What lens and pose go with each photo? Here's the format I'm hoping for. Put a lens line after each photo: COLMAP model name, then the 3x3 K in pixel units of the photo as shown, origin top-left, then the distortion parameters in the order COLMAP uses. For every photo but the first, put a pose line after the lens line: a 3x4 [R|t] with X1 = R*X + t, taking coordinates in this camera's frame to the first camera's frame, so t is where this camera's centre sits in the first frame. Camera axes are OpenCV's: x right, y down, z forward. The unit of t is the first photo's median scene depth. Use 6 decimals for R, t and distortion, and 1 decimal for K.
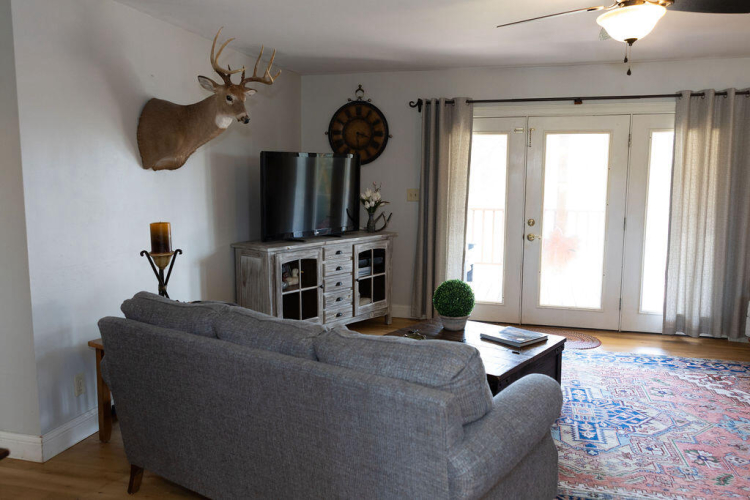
lens RADIAL K [[608.2, 0, 375.4], [0, 608.2, 251.0], [0, 0, 1]] dist [0.006322, 0.004024]
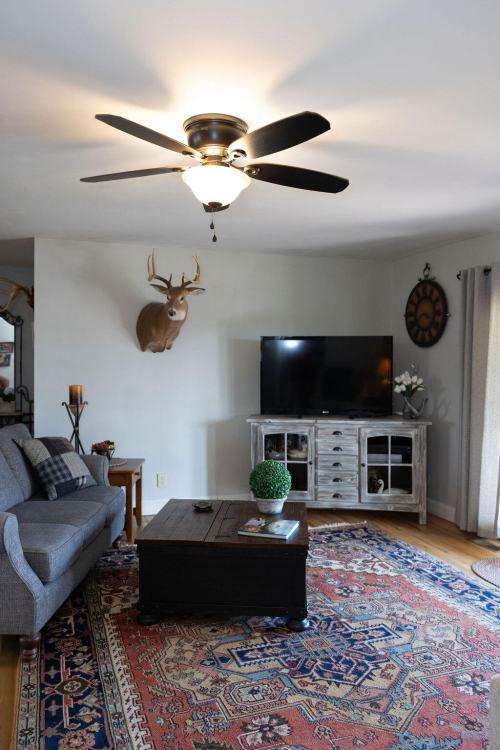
lens RADIAL K [[608.2, 0, 273.2], [0, 608.2, 382.1], [0, 0, 1]] dist [0.006322, 0.004024]
pose [[0.541659, 0.029417, -0.840083, 0.735157], [-0.110752, 0.993173, -0.036632, -0.033199], [0.833270, 0.112883, 0.541219, 0.358252]]
